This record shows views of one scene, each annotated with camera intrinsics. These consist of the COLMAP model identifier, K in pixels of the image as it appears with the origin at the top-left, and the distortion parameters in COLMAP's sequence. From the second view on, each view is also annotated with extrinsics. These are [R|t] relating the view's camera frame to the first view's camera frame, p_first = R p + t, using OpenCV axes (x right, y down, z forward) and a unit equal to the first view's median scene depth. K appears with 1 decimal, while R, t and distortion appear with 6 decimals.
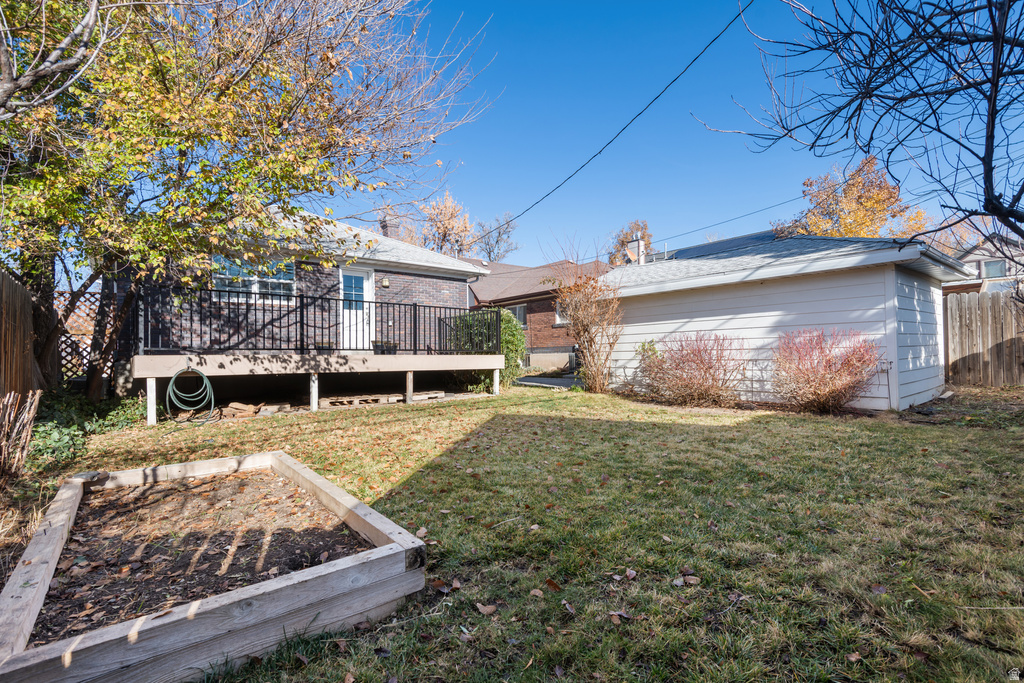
lens RADIAL K [[458.6, 0, 512.0], [0, 458.6, 341.5], [0, 0, 1]] dist [0.023442, -0.009094]
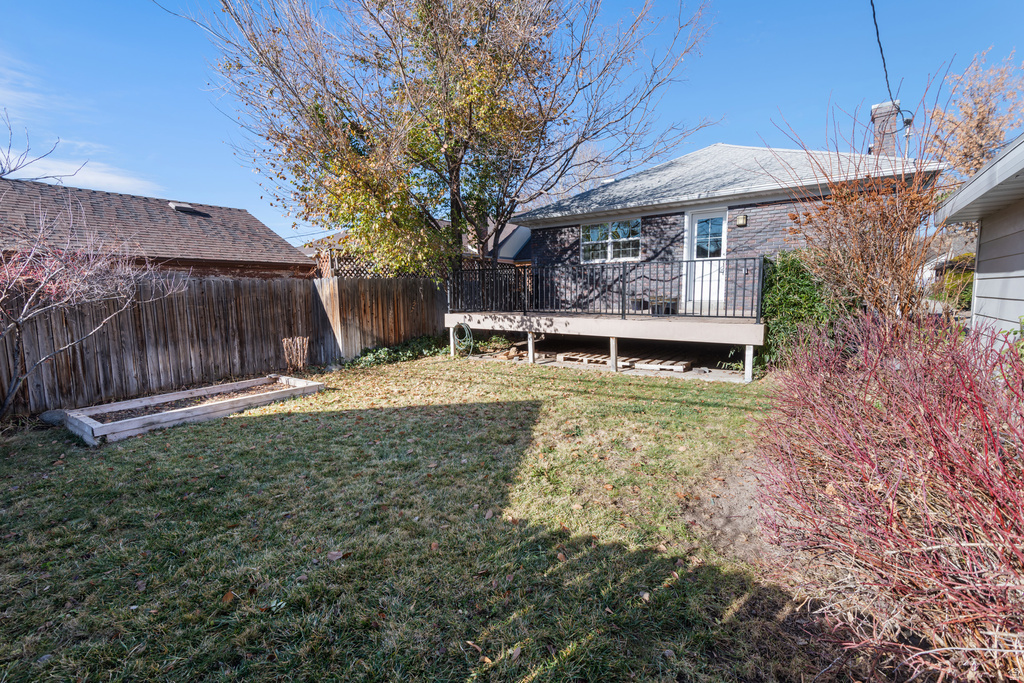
lens RADIAL K [[458.6, 0, 512.0], [0, 458.6, 341.5], [0, 0, 1]] dist [0.023442, -0.009094]
pose [[0.270822, 0.112628, -0.956018, 0.520874], [0.038065, 0.991102, 0.127545, -0.044952], [0.961877, -0.070933, 0.264125, 0.475244]]
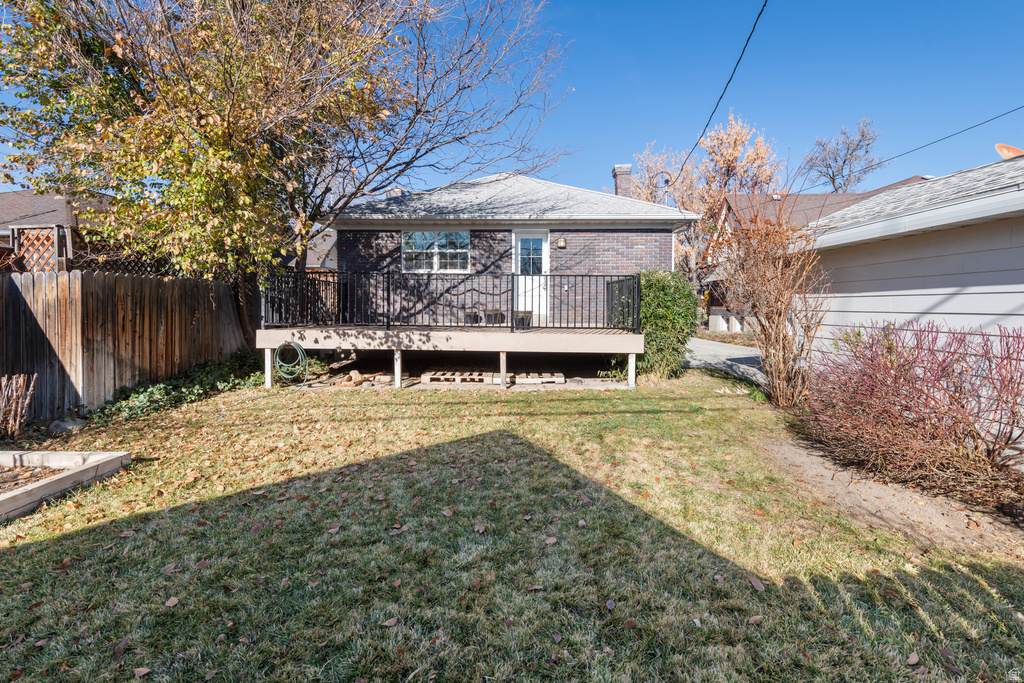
lens RADIAL K [[470.6, 0, 517.2], [0, 470.6, 306.0], [0, 0, 1]] dist [0.021033, -0.000489]
pose [[0.770135, 0.016852, -0.637658, 0.312264], [0.004928, 0.999464, 0.032365, -0.043223], [0.637862, -0.028068, 0.769639, 0.284867]]
